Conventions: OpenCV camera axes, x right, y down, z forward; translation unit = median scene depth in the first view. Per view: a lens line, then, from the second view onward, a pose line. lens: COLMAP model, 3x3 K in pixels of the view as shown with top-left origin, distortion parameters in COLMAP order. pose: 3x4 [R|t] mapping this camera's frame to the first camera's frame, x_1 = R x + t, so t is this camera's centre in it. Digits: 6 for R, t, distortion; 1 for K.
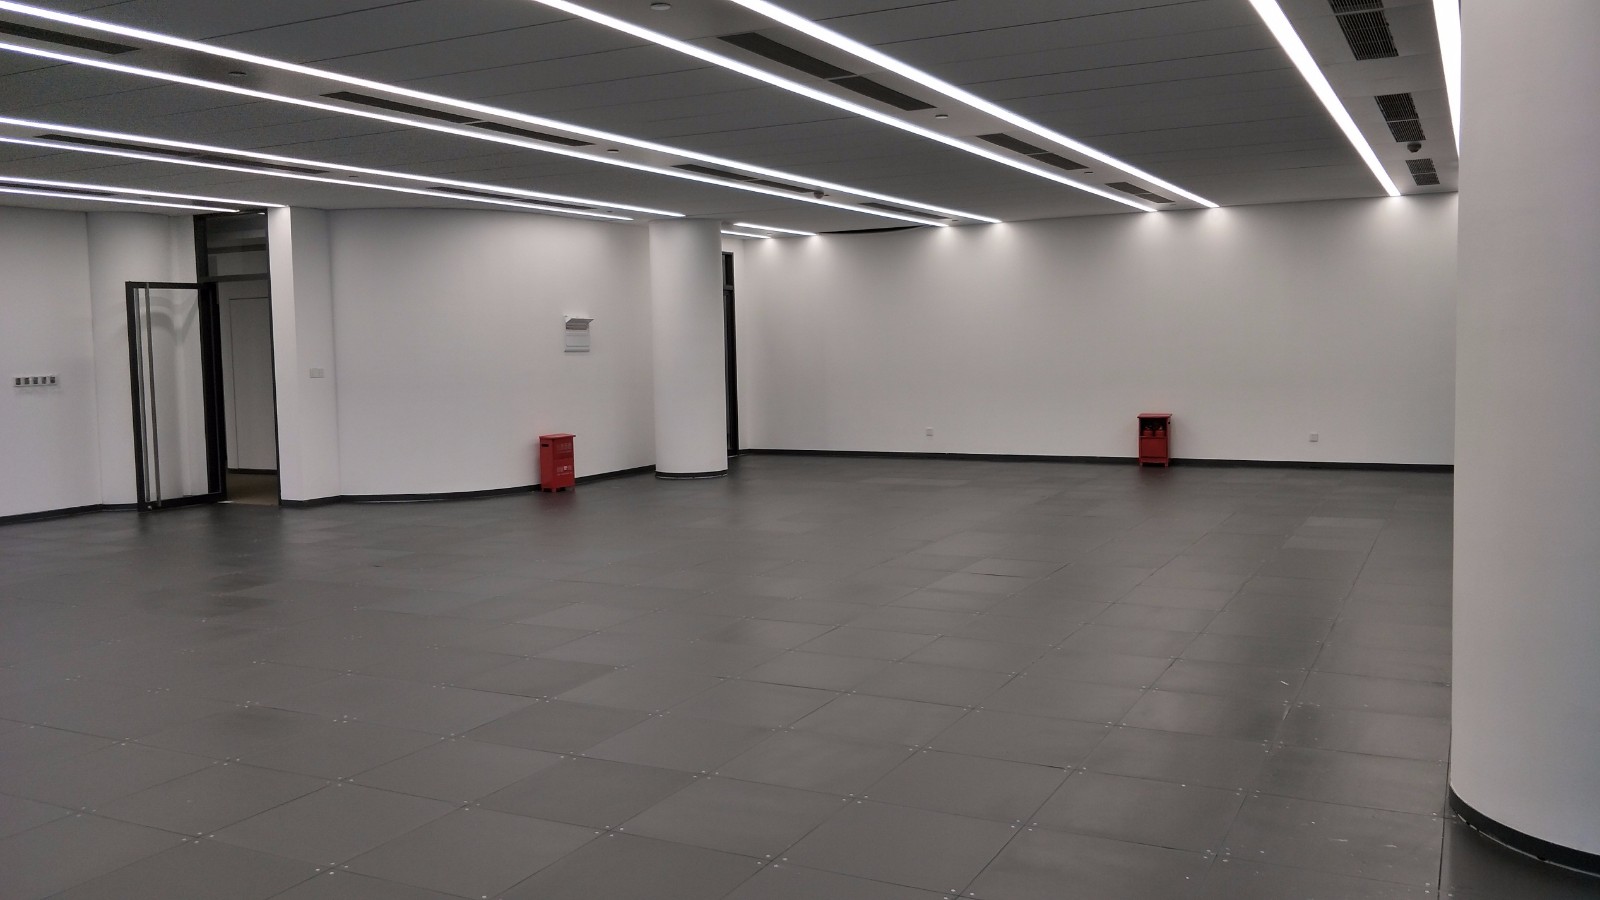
lens RADIAL K [[1280.9, 0, 788.7], [0, 1280.9, 419.4], [0, 0, 1]] dist [0.146632, -0.309711]
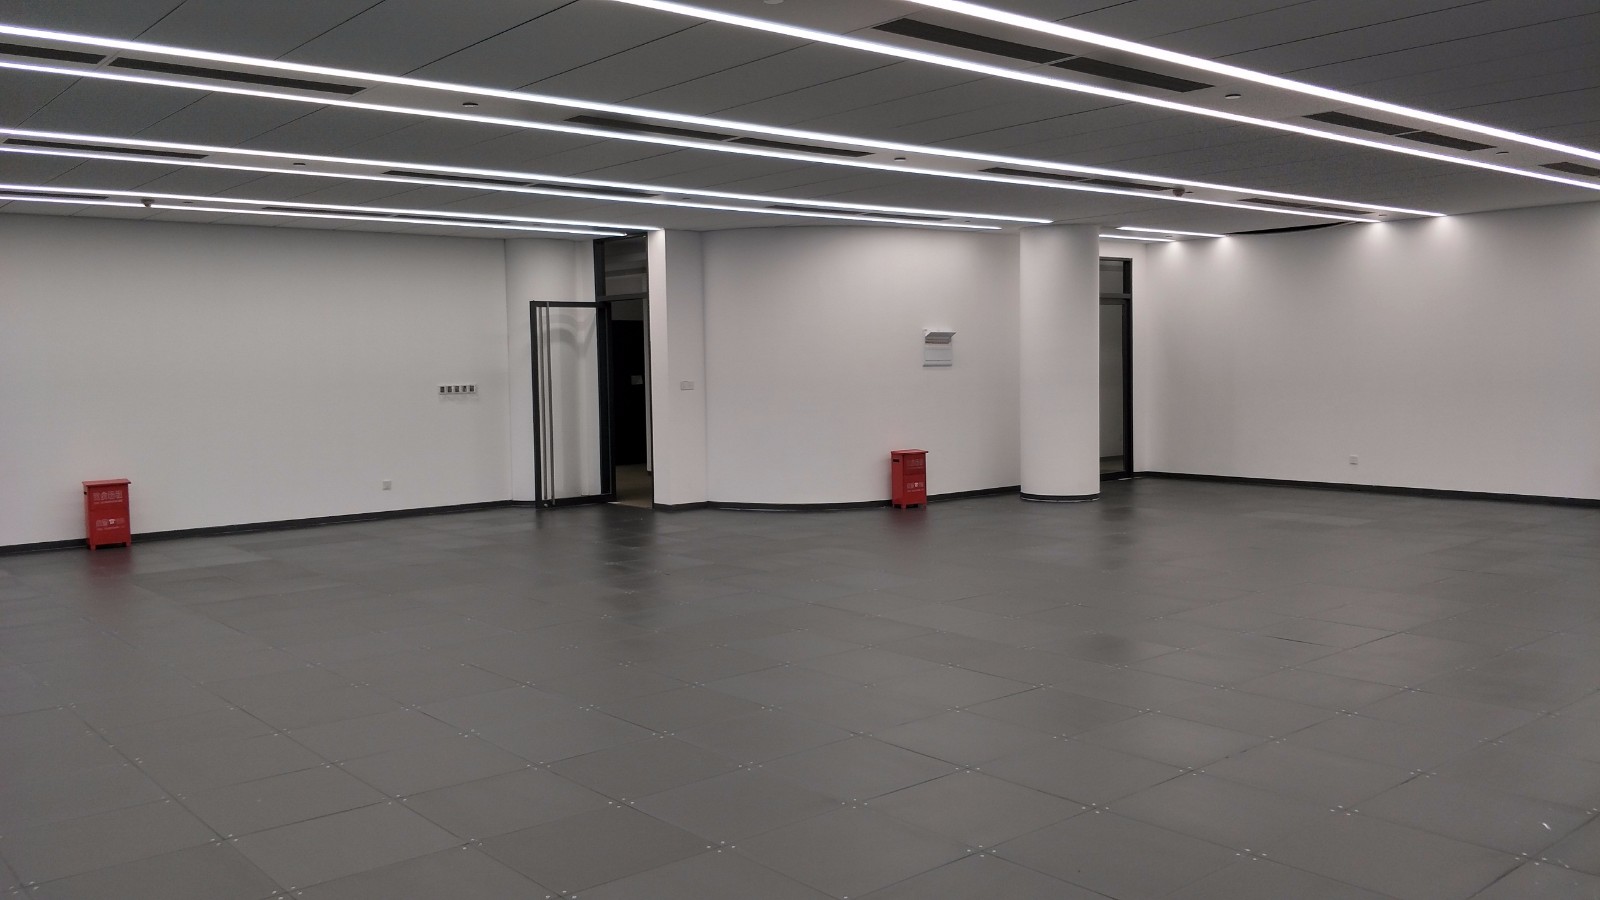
lens RADIAL K [[1280.9, 0, 788.7], [0, 1280.9, 419.4], [0, 0, 1]] dist [0.146632, -0.309711]
pose [[0.927887, 0.022558, -0.372179, 0.101129], [-0.025399, 0.999674, -0.002732, -0.006966], [0.371996, 0.011988, 0.928157, 0.057483]]
